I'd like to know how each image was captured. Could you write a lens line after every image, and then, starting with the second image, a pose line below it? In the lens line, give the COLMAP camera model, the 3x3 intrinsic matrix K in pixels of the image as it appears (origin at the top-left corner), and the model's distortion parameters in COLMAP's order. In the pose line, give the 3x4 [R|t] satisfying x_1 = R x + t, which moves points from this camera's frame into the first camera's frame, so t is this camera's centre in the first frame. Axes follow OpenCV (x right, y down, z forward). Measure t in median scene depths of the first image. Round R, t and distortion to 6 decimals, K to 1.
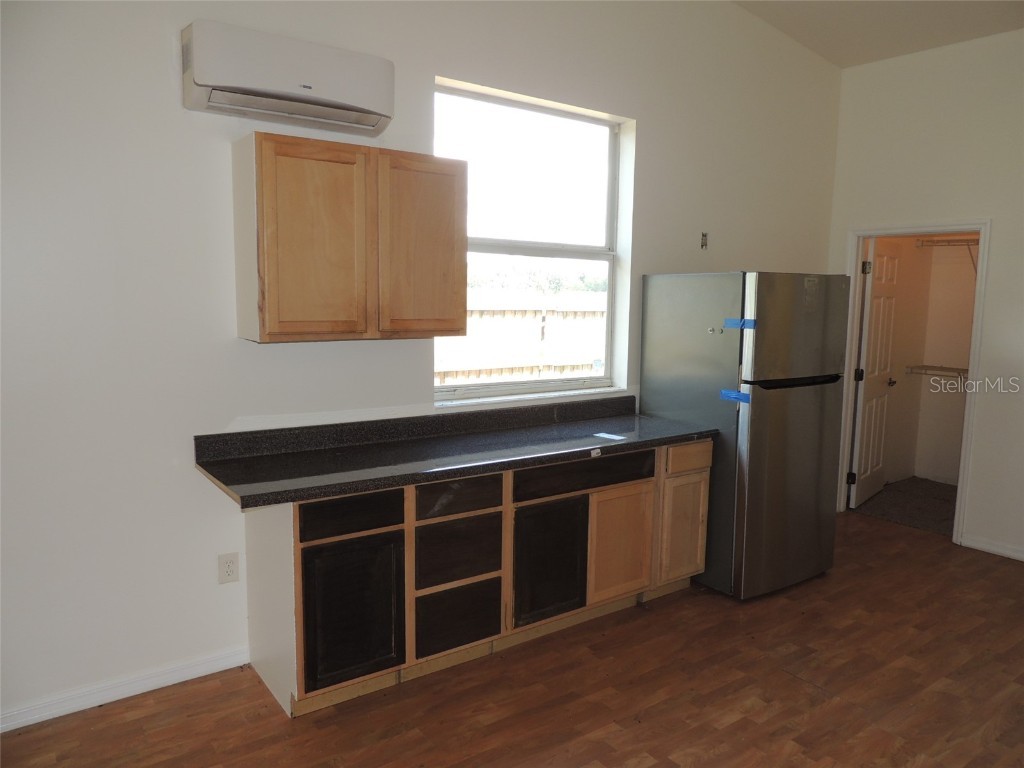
lens RADIAL K [[729.8, 0, 518.0], [0, 729.8, 385.4], [0, 0, 1]] dist [-0.019817, 0.002559]
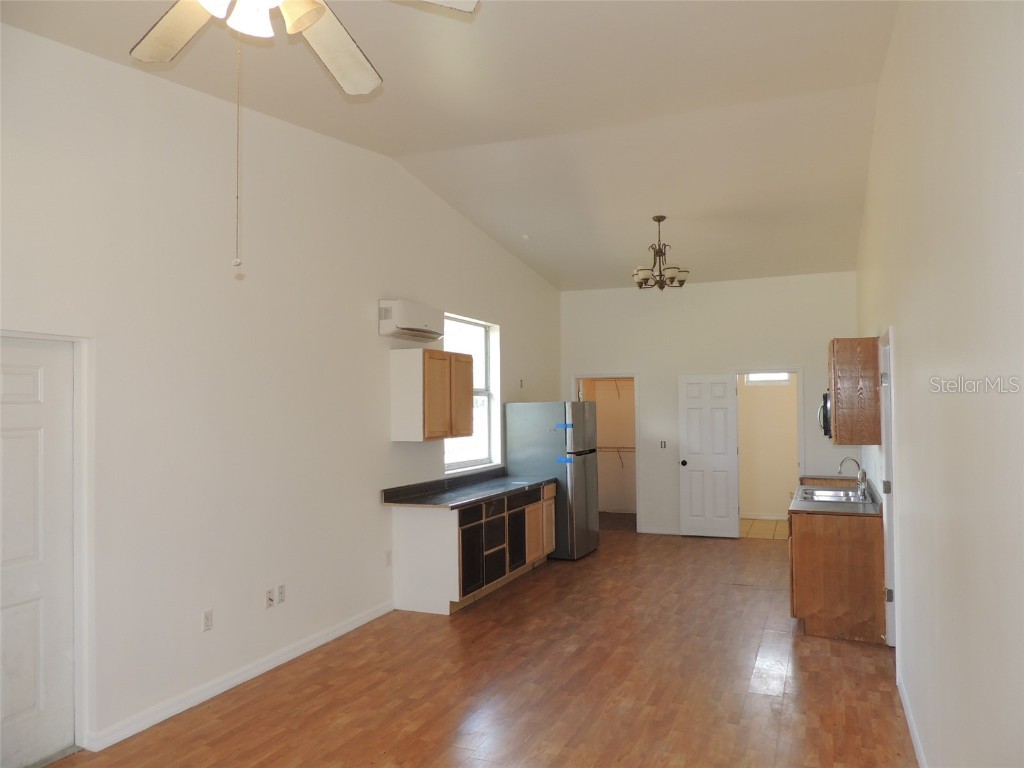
lens RADIAL K [[729.8, 0, 520.9], [0, 729.8, 380.2], [0, 0, 1]] dist [-0.019817, 0.002559]
pose [[0.856082, -0.006489, 0.516799, -0.986500], [0.087593, 0.987278, -0.132703, 0.060321], [-0.509363, 0.158873, 0.845759, -0.829672]]
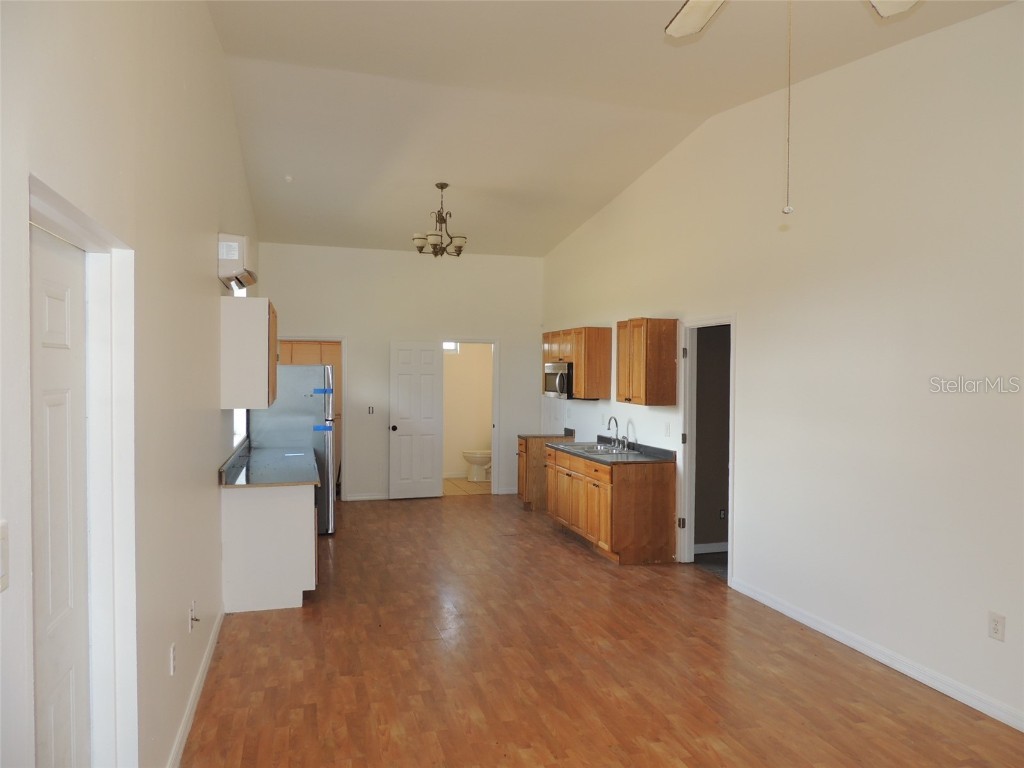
lens RADIAL K [[729.8, 0, 517.6], [0, 729.8, 383.9], [0, 0, 1]] dist [-0.019817, 0.002559]
pose [[0.339074, -0.029393, 0.940300, -1.490934], [0.115841, 0.993210, -0.010726, -0.024327], [-0.933600, 0.112562, 0.340176, -0.182342]]
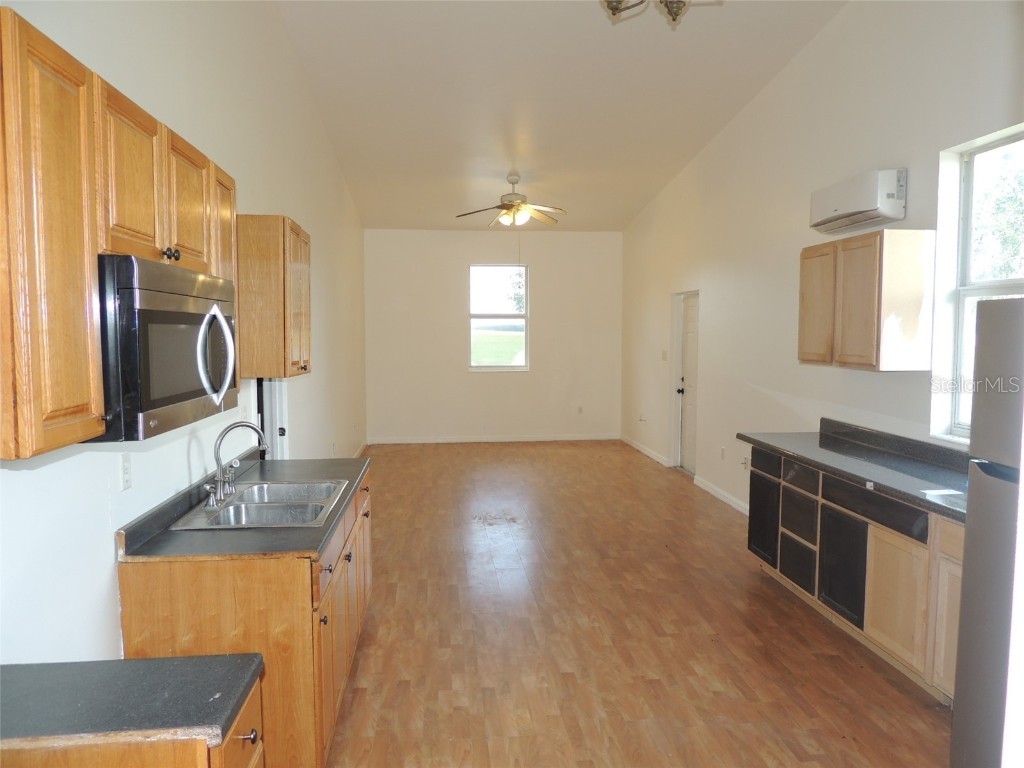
lens RADIAL K [[729.8, 0, 516.9], [0, 729.8, 380.7], [0, 0, 1]] dist [-0.019817, 0.002559]
pose [[-0.504146, 0.041270, -0.862632, 1.226635], [-0.116955, 0.986393, 0.115543, -0.114778], [0.855662, 0.159139, -0.492460, 1.028270]]
